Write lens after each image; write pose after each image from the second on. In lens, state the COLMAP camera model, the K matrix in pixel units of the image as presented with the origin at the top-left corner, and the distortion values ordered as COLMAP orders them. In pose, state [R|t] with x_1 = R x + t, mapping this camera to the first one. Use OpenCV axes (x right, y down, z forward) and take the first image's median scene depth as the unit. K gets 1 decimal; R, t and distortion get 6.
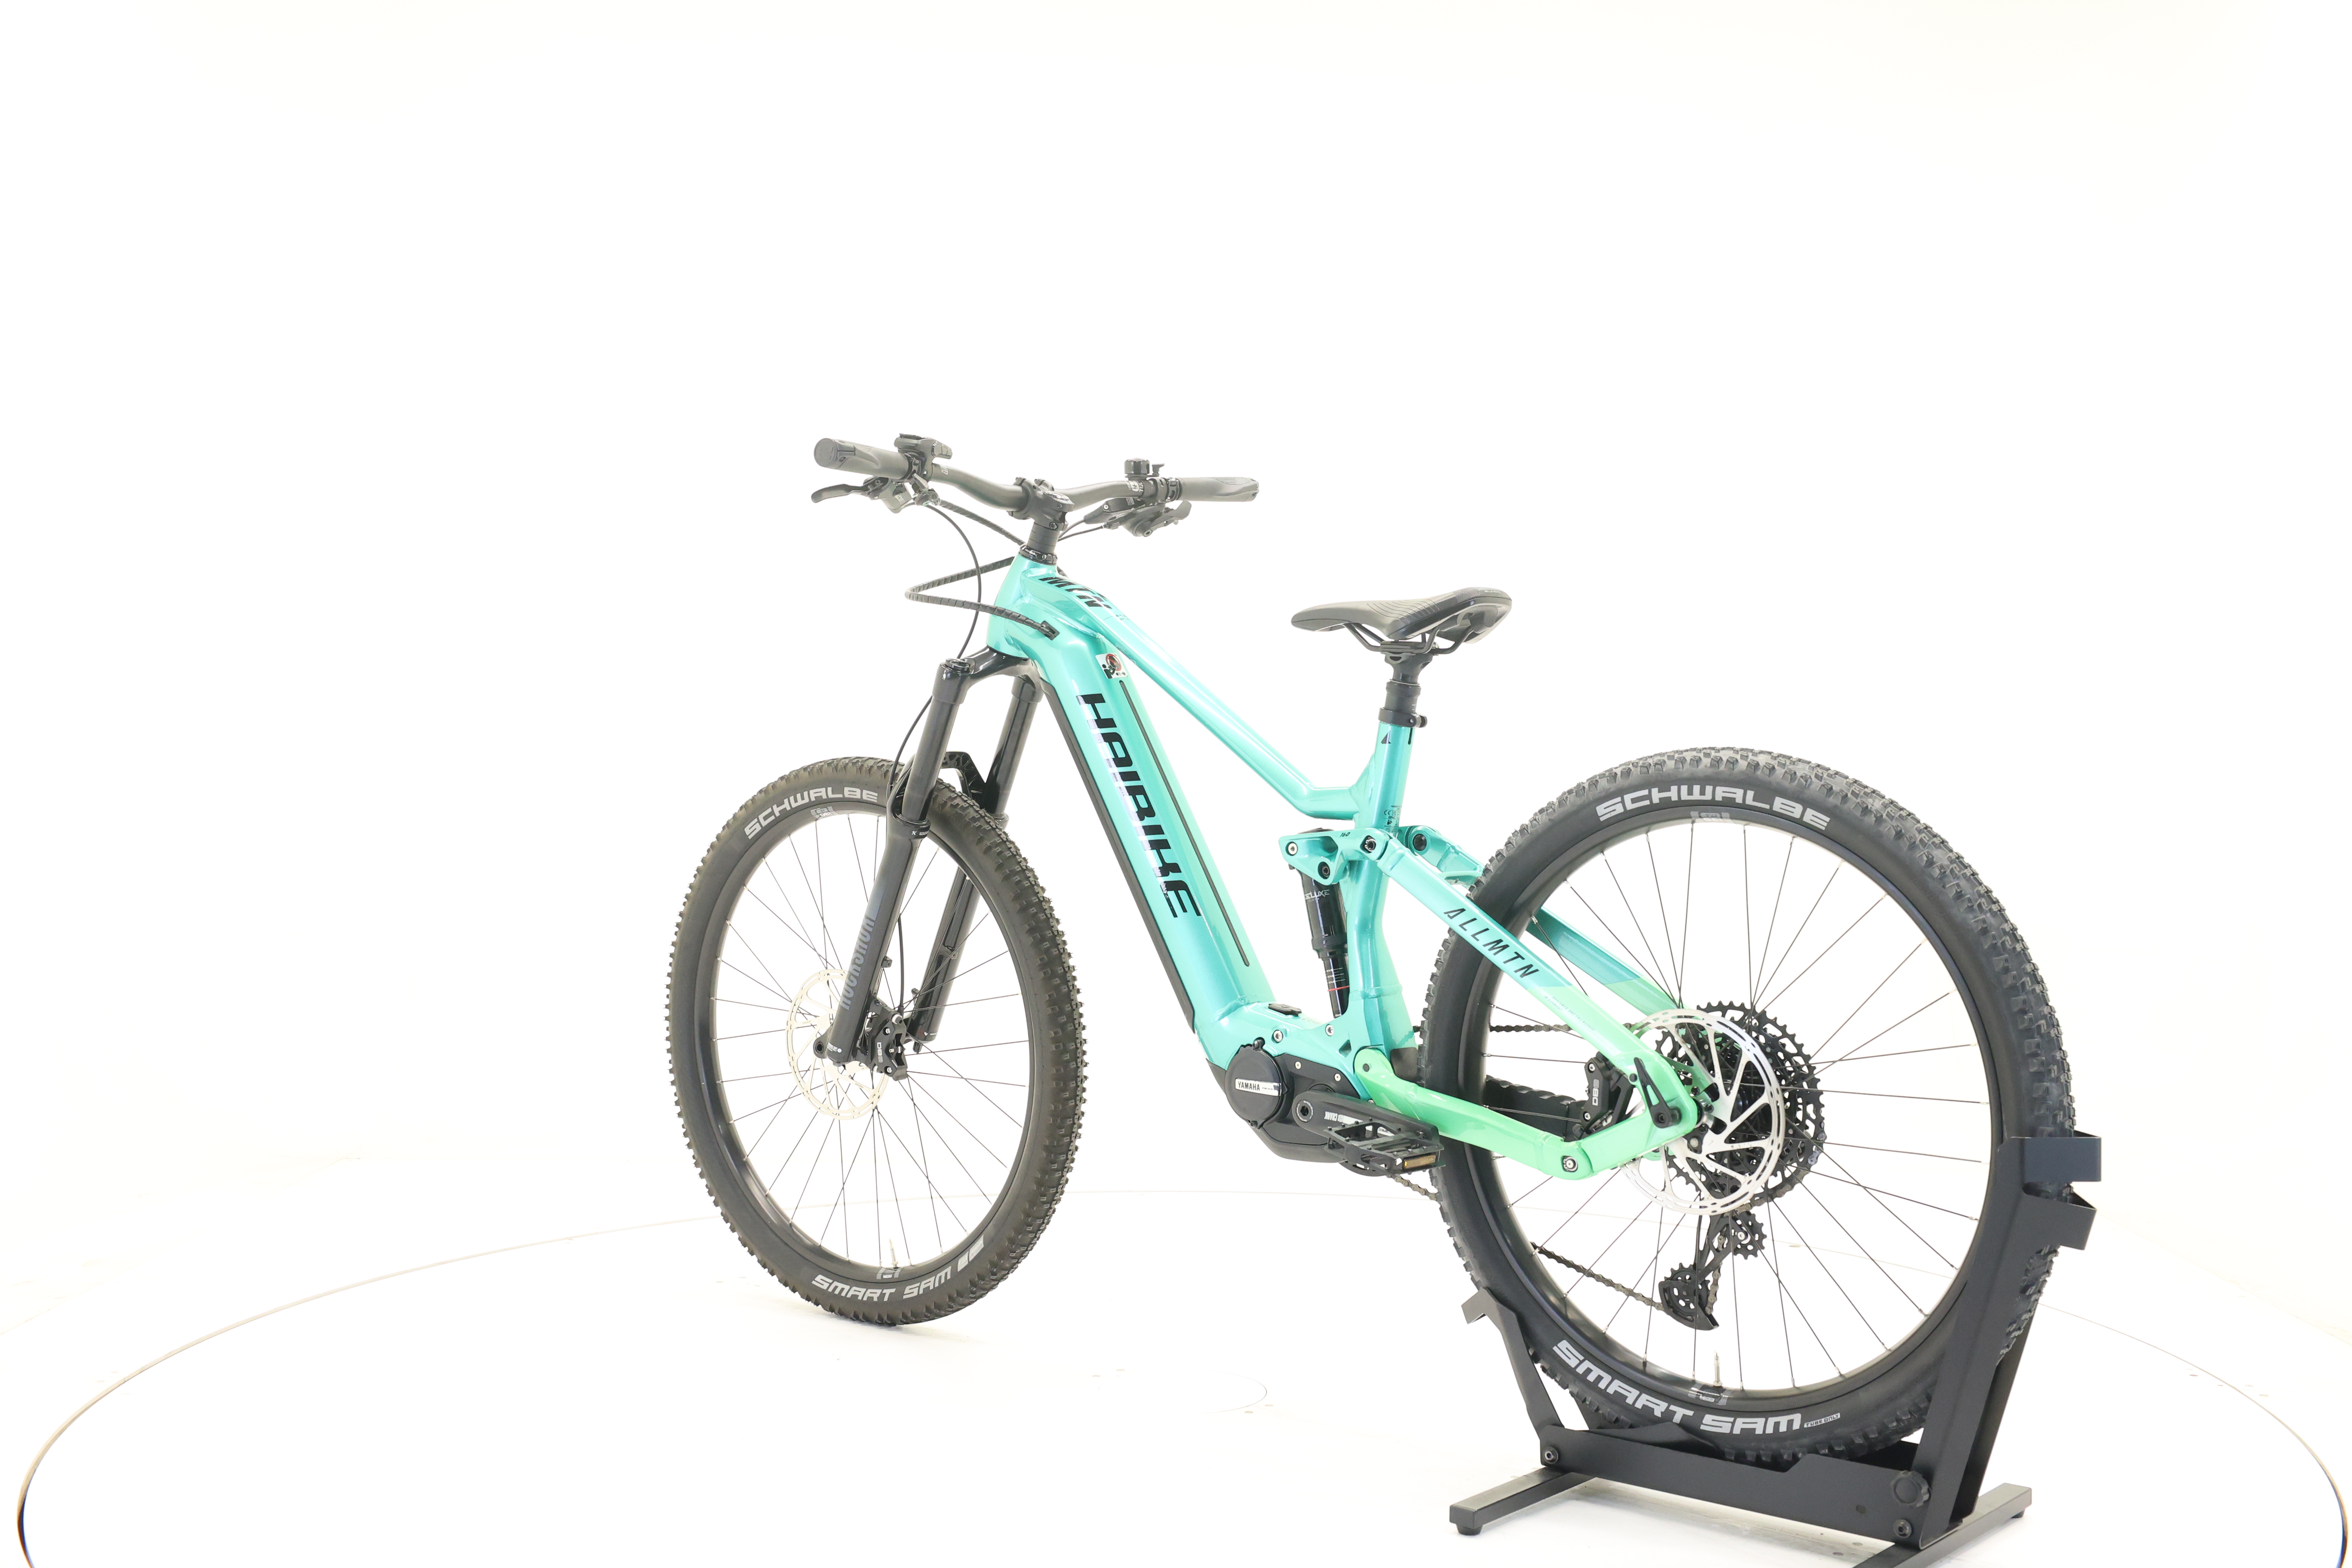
lens RADIAL K [[2569.2, 0, 1164.3], [0, 2569.2, 788.2], [0, 0, 1]] dist [-0.017085, 0.000000]
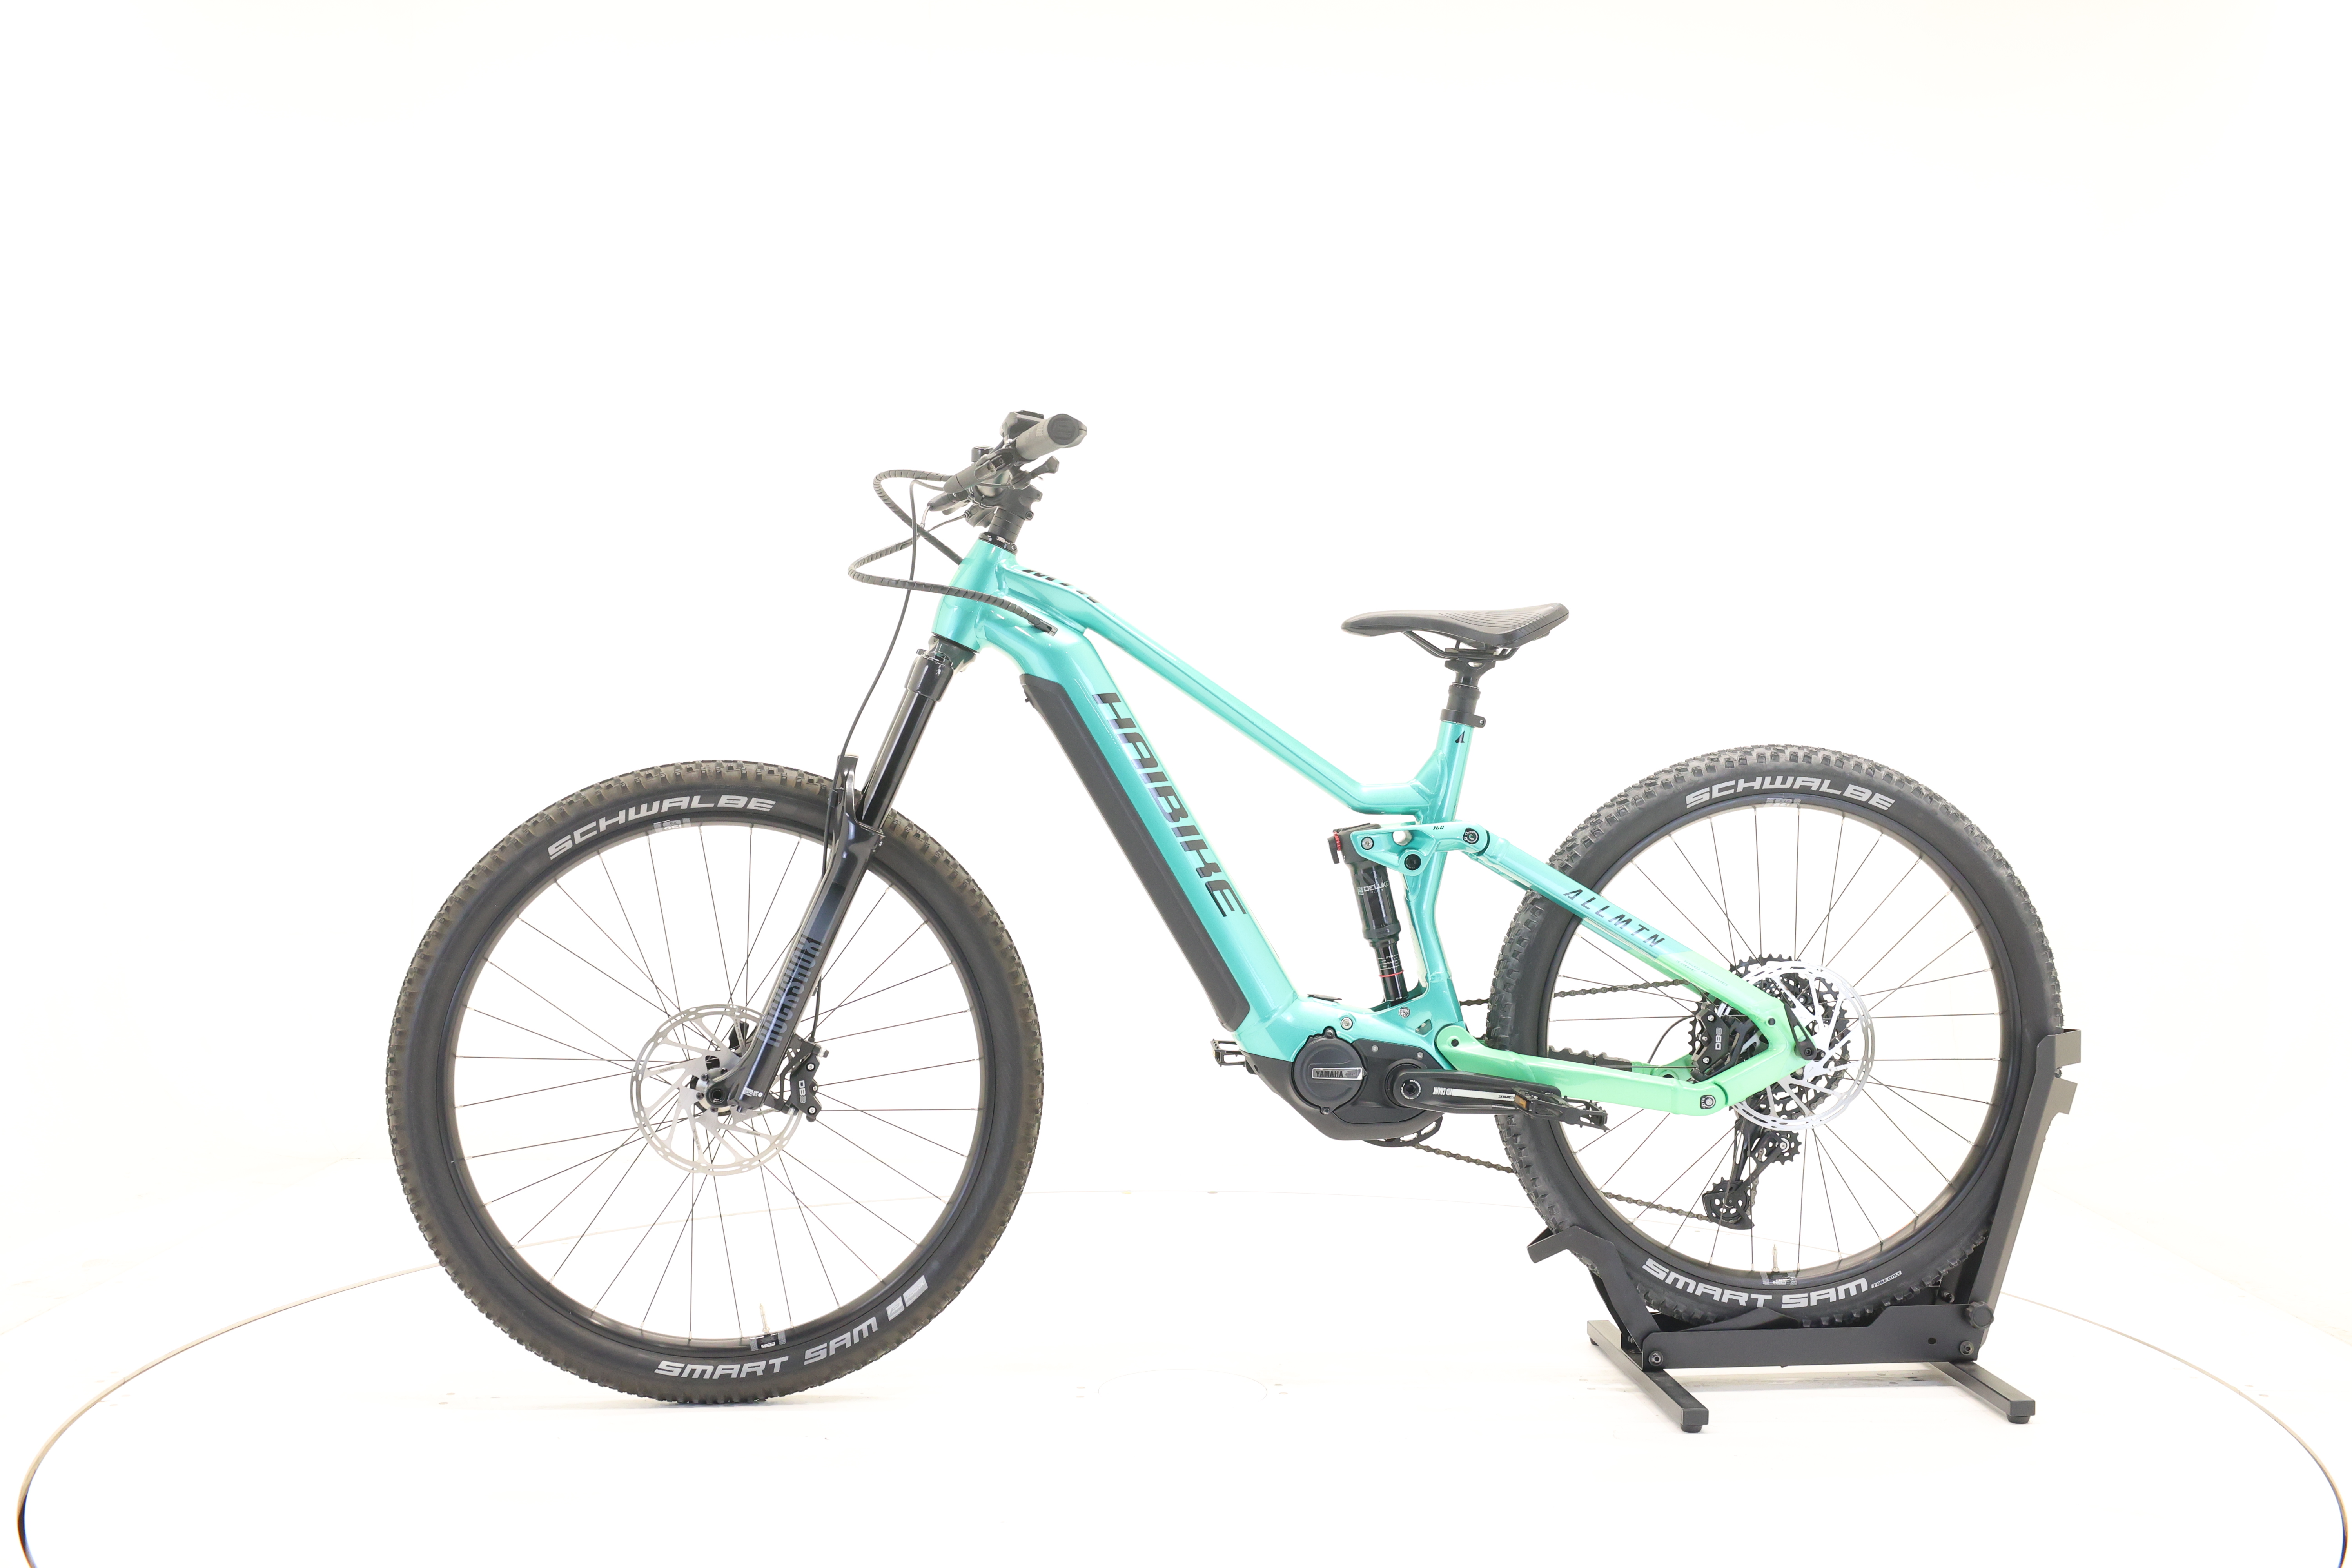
lens RADIAL K [[2569.2, 0, 1173.5], [0, 2569.2, 773.8], [0, 0, 1]] dist [-0.017085, 0.000000]
pose [[0.682986, -0.017367, 0.730225, -0.788314], [0.015170, 0.999839, 0.009591, -0.016544], [-0.730274, 0.004527, 0.683140, 0.347145]]
